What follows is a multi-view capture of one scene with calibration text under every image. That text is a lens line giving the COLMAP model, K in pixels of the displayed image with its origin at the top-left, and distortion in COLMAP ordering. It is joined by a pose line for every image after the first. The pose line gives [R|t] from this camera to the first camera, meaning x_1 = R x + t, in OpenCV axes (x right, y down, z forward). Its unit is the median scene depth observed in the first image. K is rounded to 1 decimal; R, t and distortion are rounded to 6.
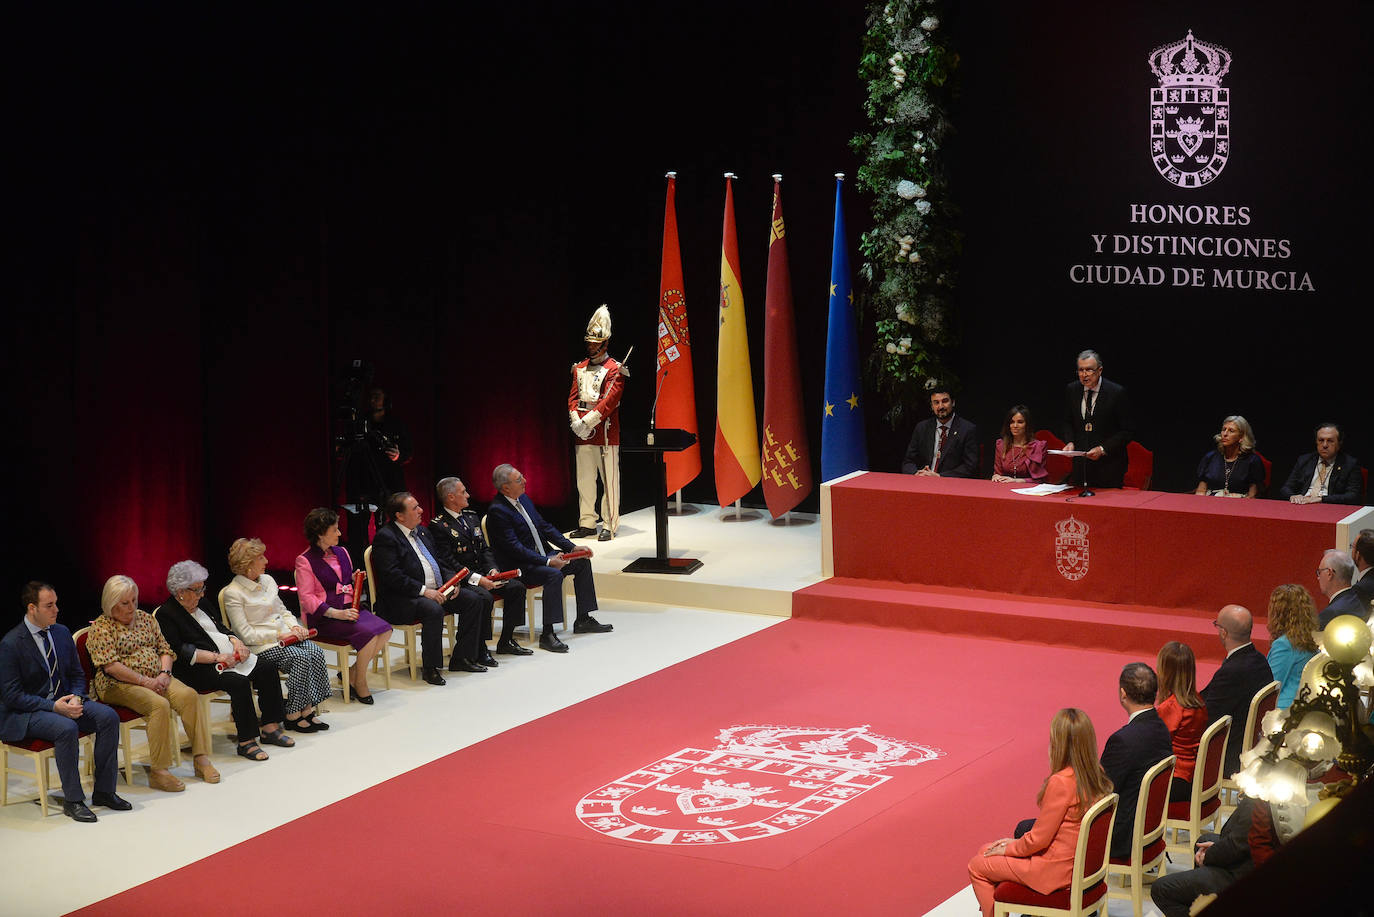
lens RADIAL K [[2854.1, 0, 605.4], [0, 2854.1, 456.6], [0, 0, 1]] dist [-0.067361, -0.220662]
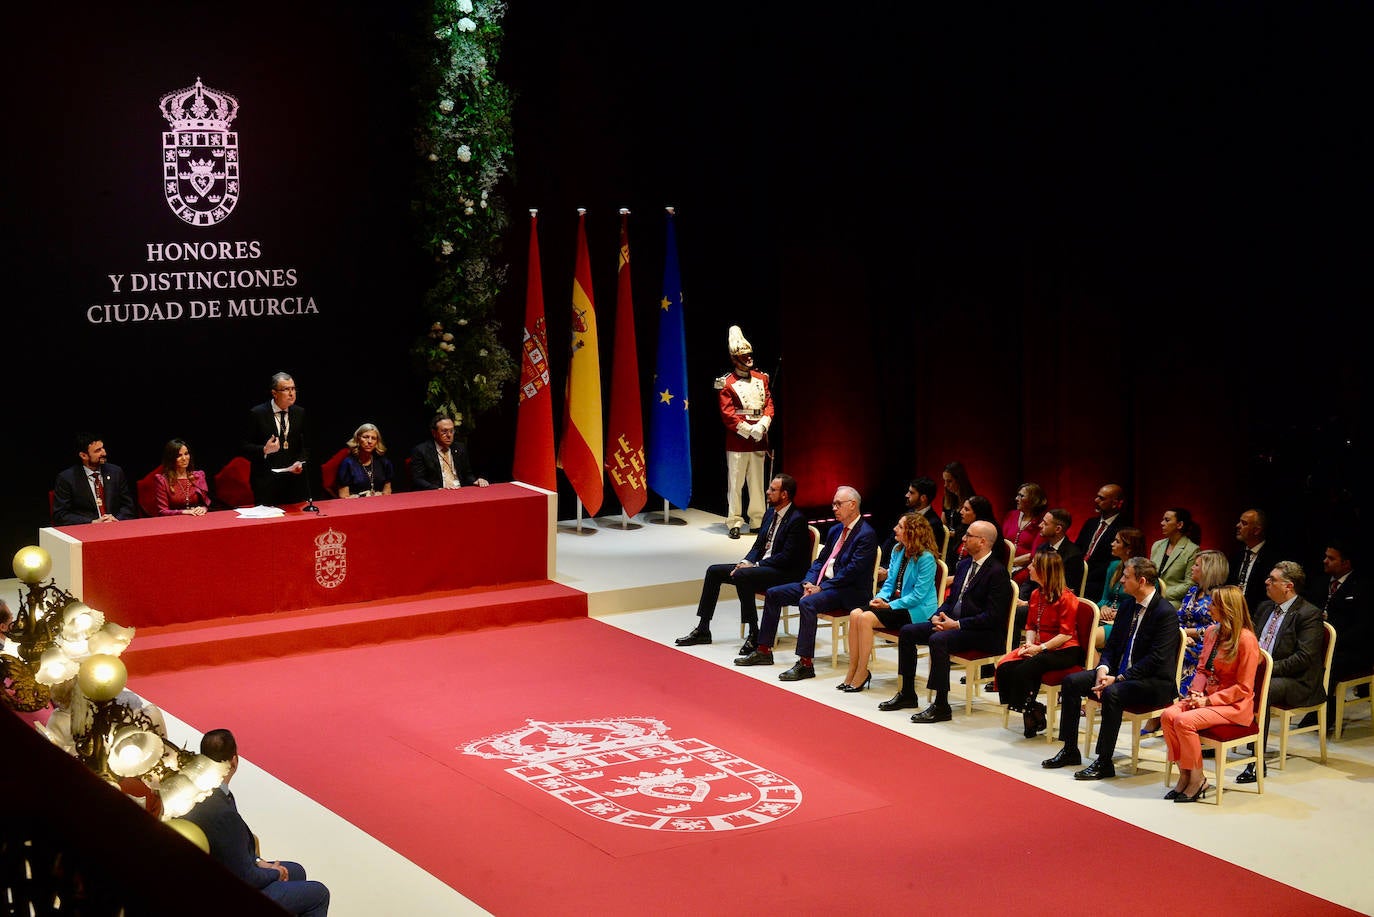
lens RADIAL K [[2500.2, 0, 687.0], [0, 2500.2, 458.5], [0, 0, 1]] dist [0.169754, 0.129953]
pose [[0.409576, -0.110031, 0.905616, -0.590085], [0.125500, 0.990057, 0.063532, -0.044994], [-0.903602, 0.087634, 0.419313, 0.442163]]
